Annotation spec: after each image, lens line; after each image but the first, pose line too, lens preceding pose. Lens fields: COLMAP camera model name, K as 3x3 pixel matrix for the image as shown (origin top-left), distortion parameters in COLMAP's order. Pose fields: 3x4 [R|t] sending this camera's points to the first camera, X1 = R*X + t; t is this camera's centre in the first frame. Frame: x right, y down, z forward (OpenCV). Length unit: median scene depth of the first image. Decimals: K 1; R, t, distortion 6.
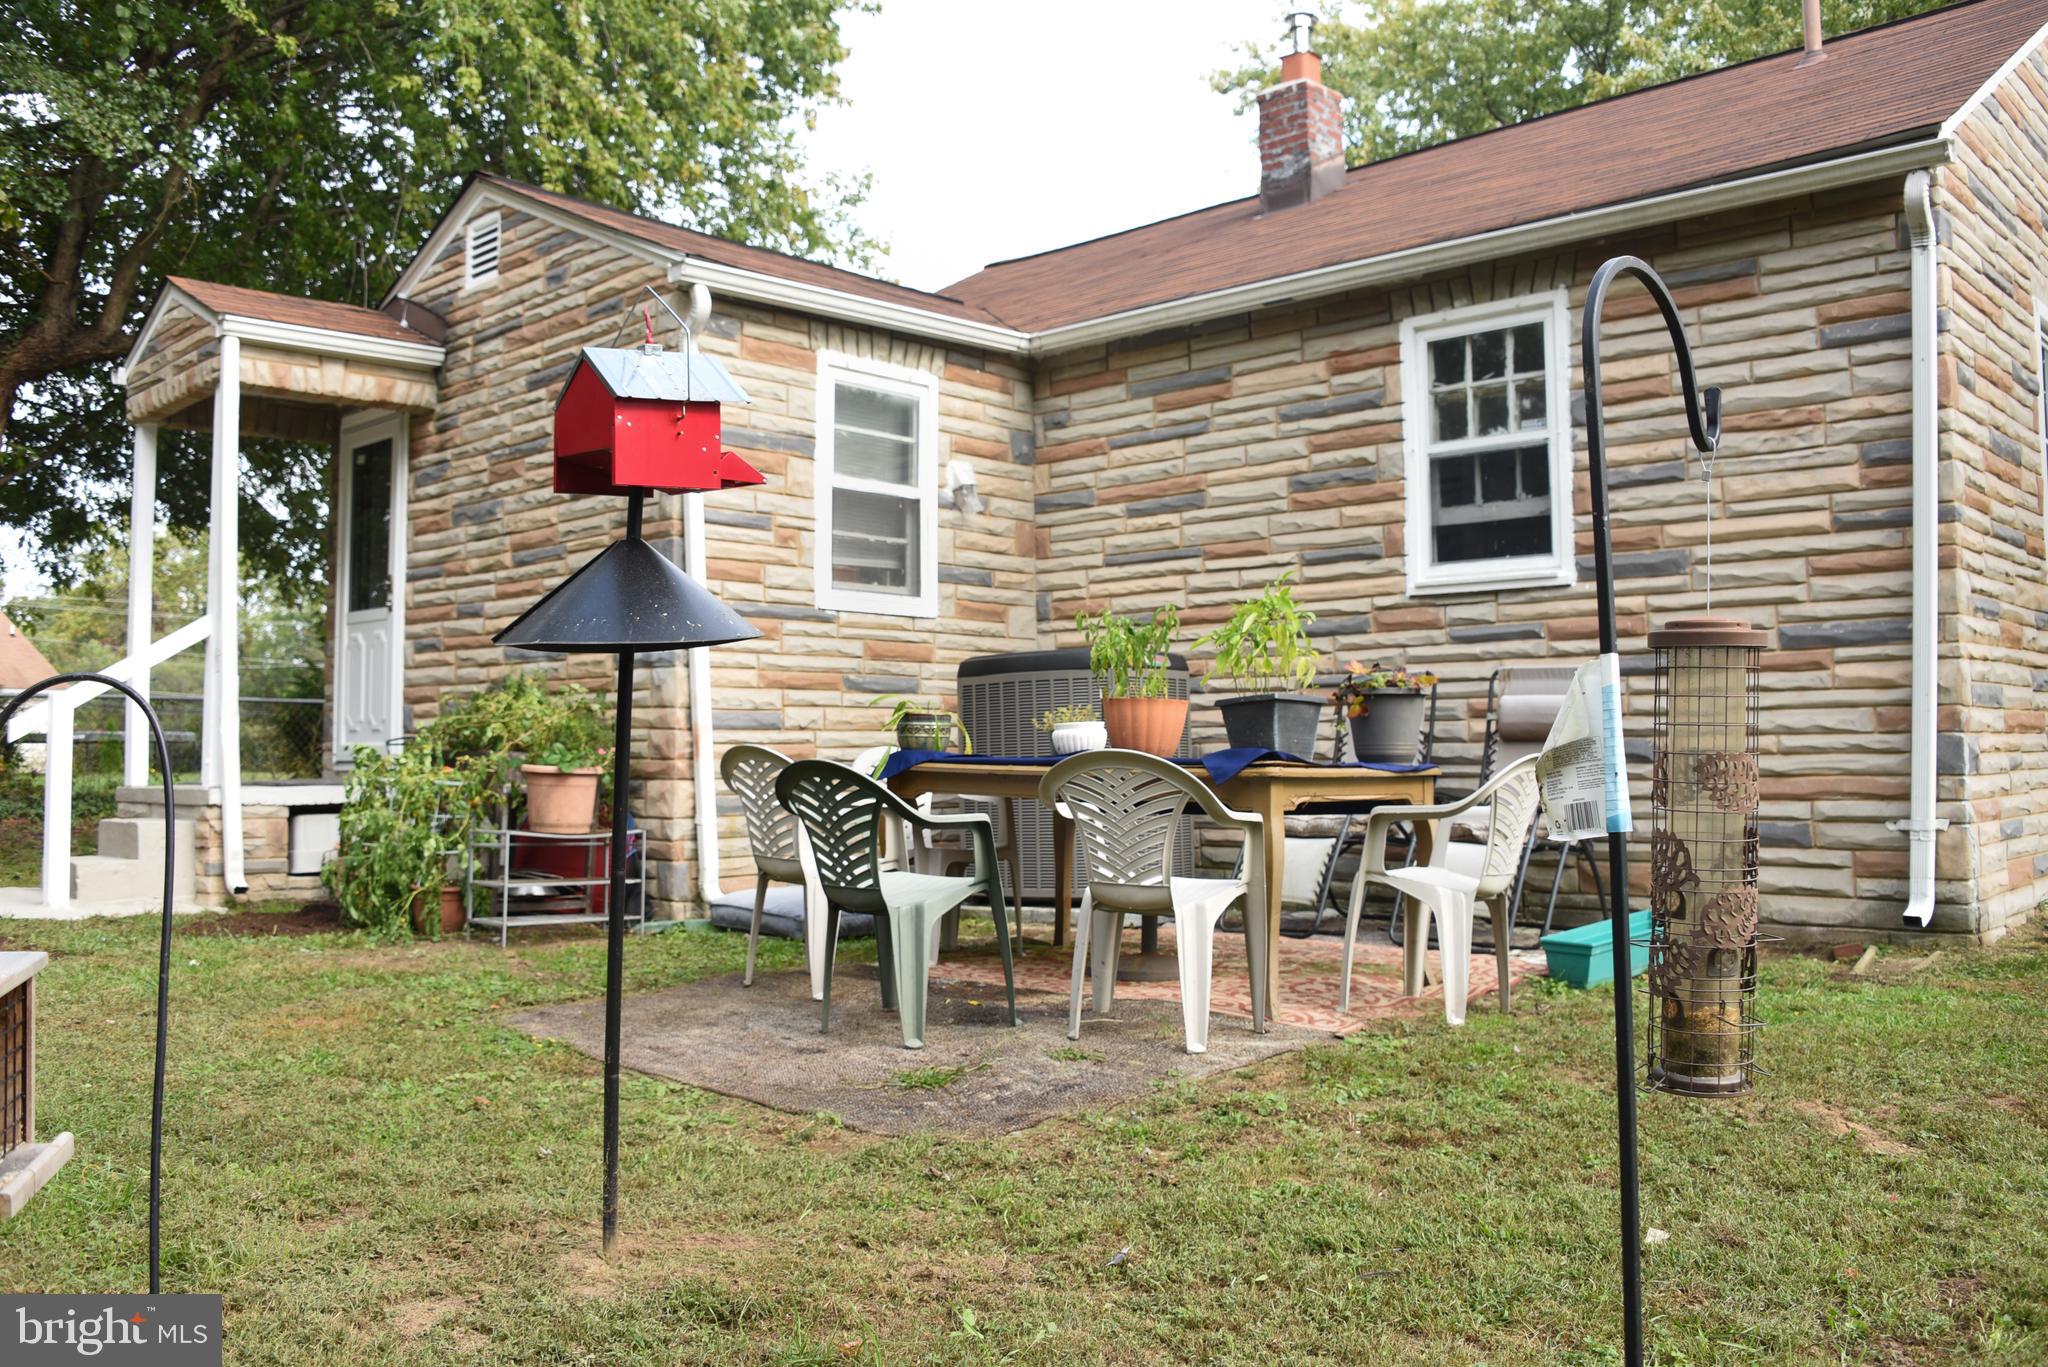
lens RADIAL K [[1711.4, 0, 1029.5], [0, 1711.4, 693.3], [0, 0, 1]] dist [-0.133518, 0.046151]
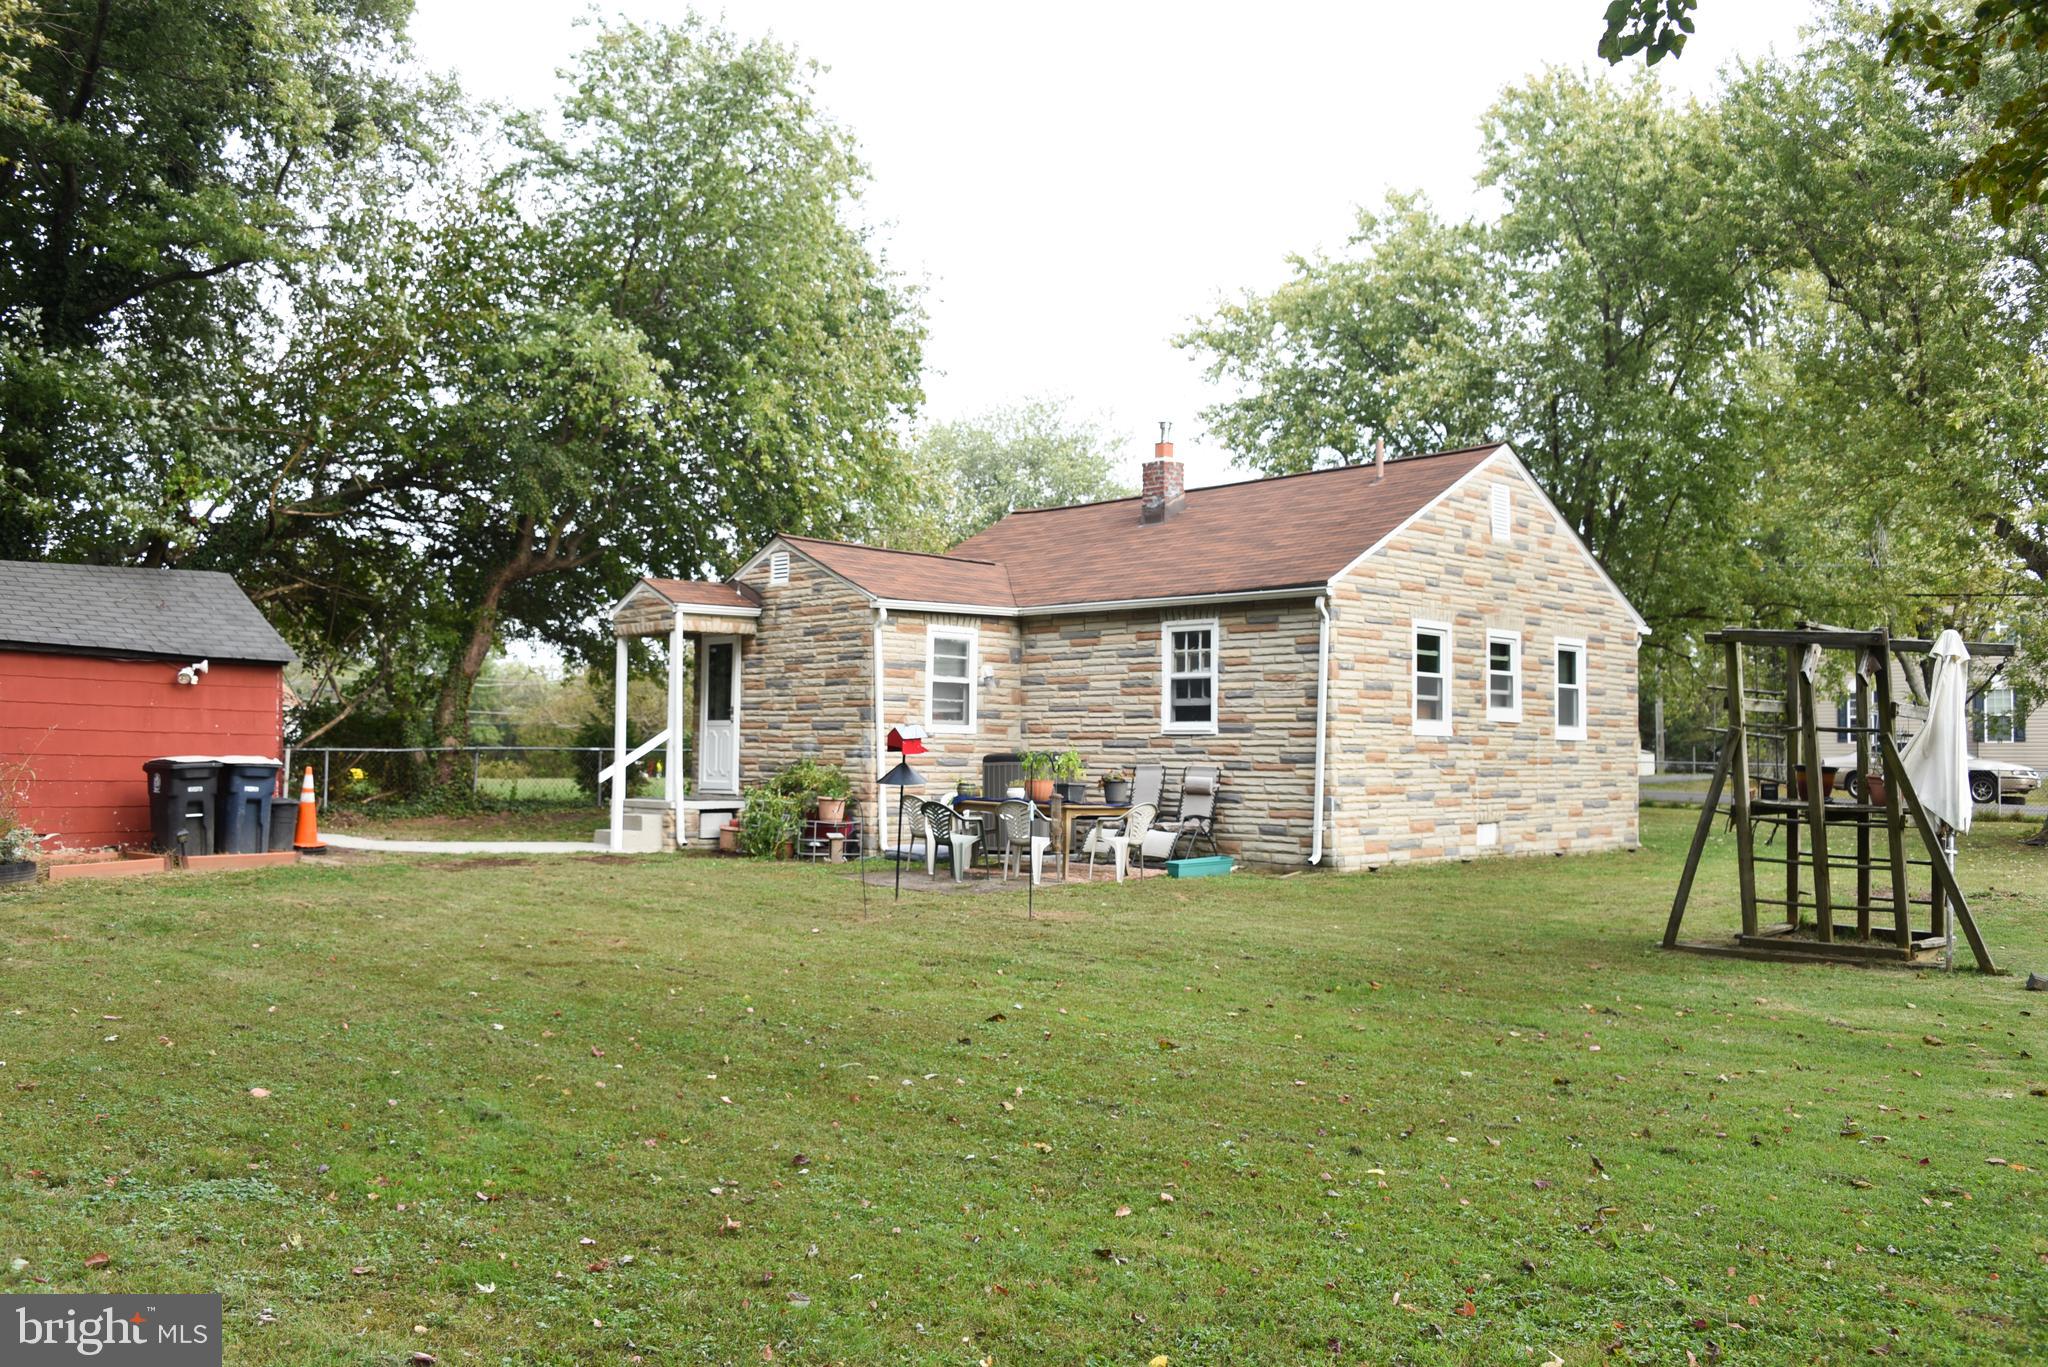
lens RADIAL K [[1711.4, 0, 1026.4], [0, 1711.4, 679.4], [0, 0, 1]] dist [-0.133518, 0.046151]
pose [[0.998968, 0.014494, -0.043039, 0.127207], [-0.014923, 0.999842, -0.009665, -0.107192], [0.042892, 0.010298, 0.999027, -1.486030]]
